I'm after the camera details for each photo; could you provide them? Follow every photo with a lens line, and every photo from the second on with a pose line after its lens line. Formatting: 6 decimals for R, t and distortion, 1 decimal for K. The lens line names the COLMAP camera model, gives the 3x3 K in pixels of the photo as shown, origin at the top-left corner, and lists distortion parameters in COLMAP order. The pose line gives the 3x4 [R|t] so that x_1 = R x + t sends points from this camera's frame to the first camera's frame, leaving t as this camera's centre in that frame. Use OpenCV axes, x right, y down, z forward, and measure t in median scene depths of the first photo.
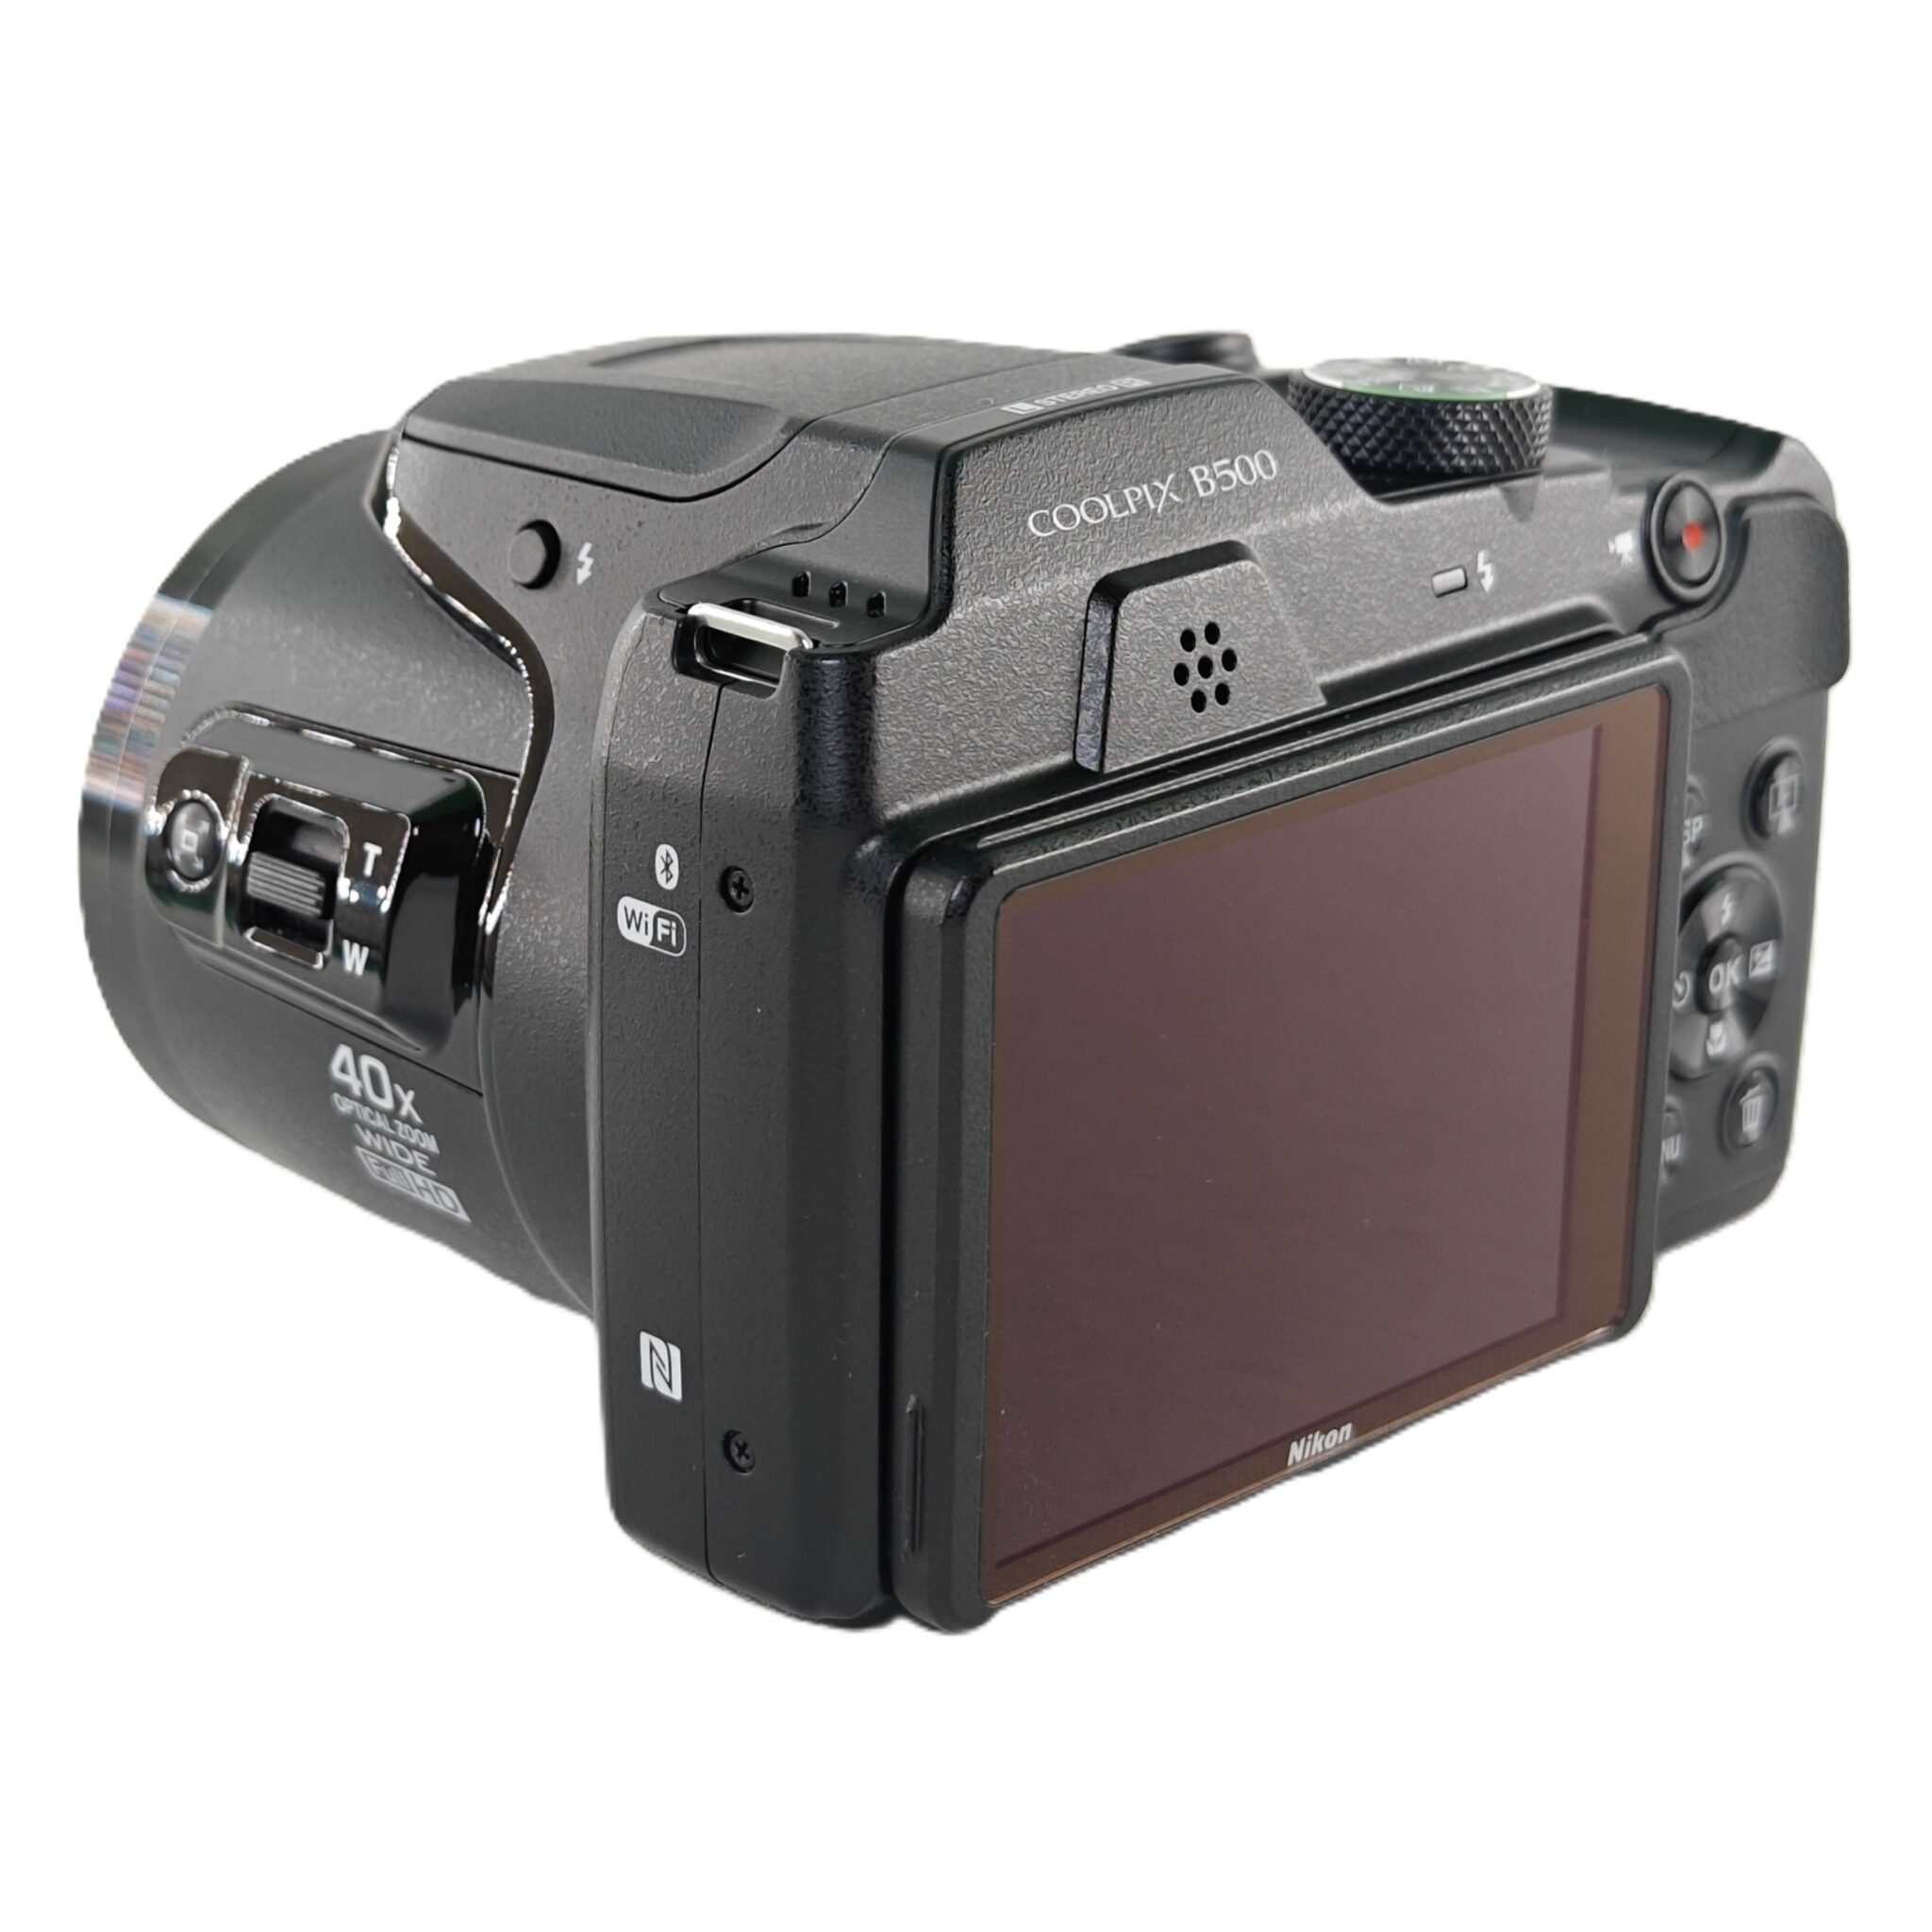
lens RADIAL K [[4942.3, 0, 966.0], [0, 4942.3, 966.0], [0, 0, 1]] dist [0.111065, 0.510449]
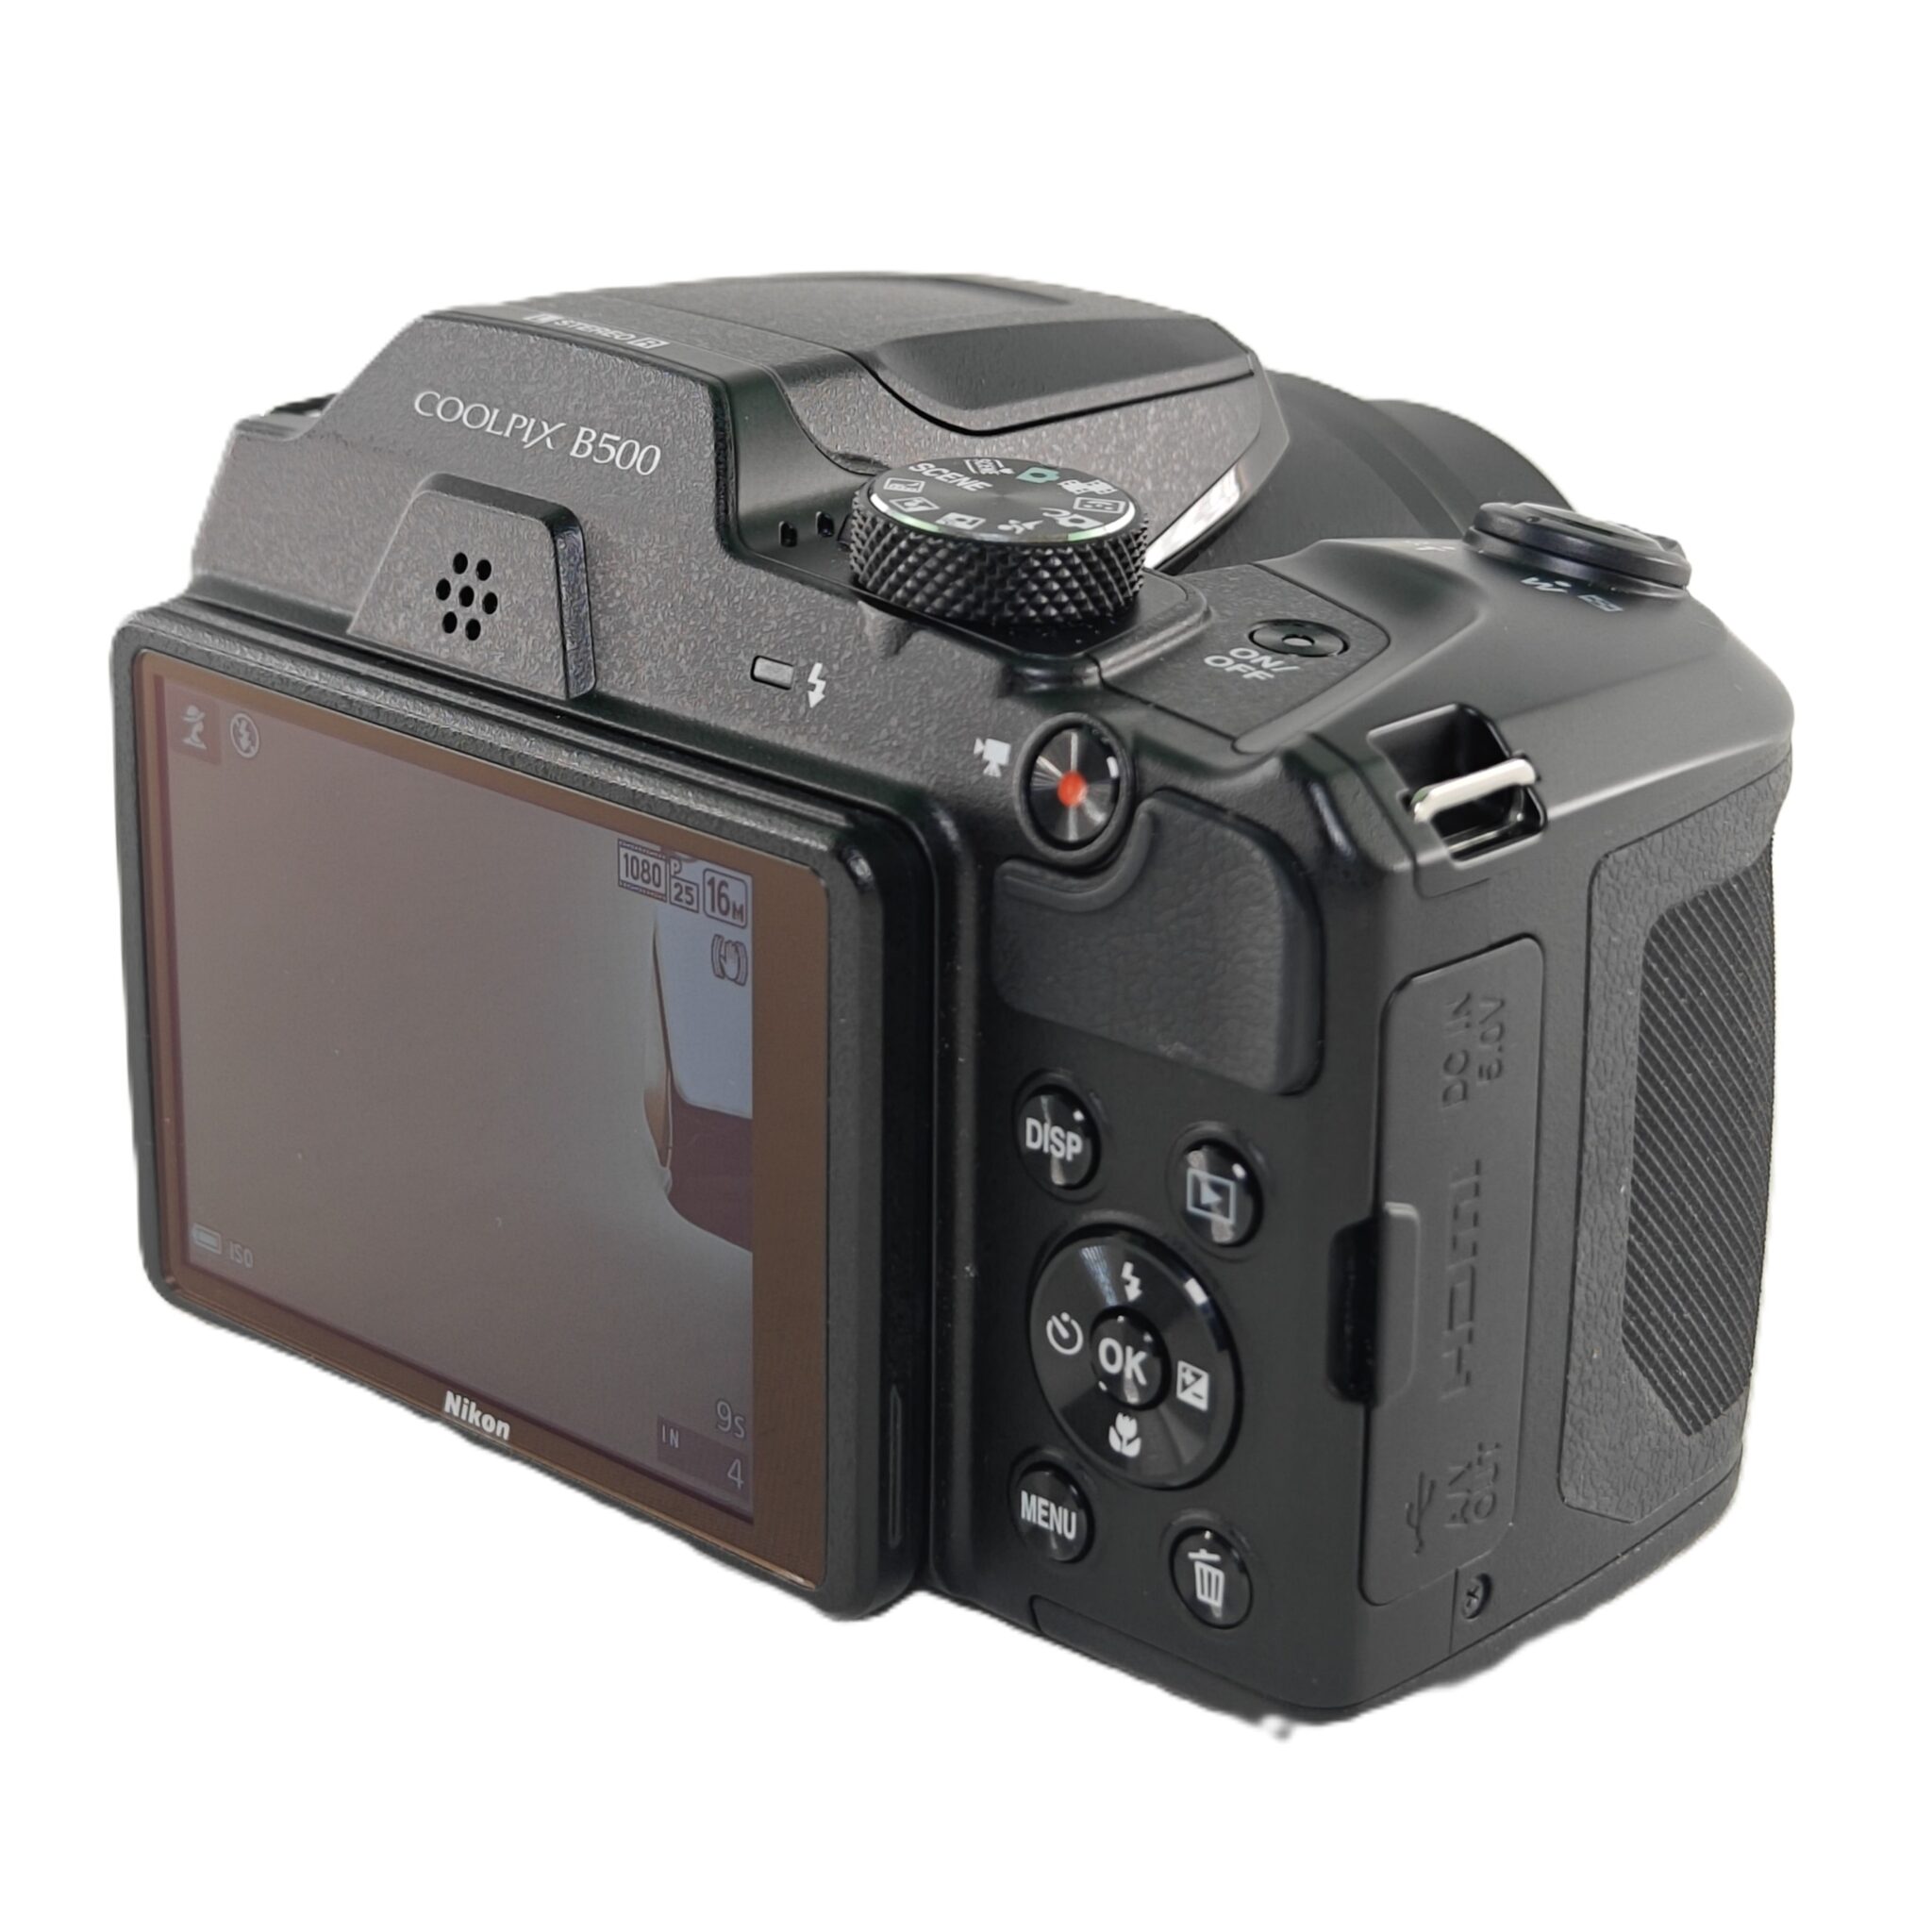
lens RADIAL K [[4942.3, 0, 966.0], [0, 4942.3, 966.0], [0, 0, 1]] dist [0.111065, 0.510449]
pose [[0.022917, 0.339456, -0.940343, 1.017472], [-0.347519, 0.884639, 0.310878, -0.339907], [0.937393, 0.319662, 0.138241, 0.964601]]
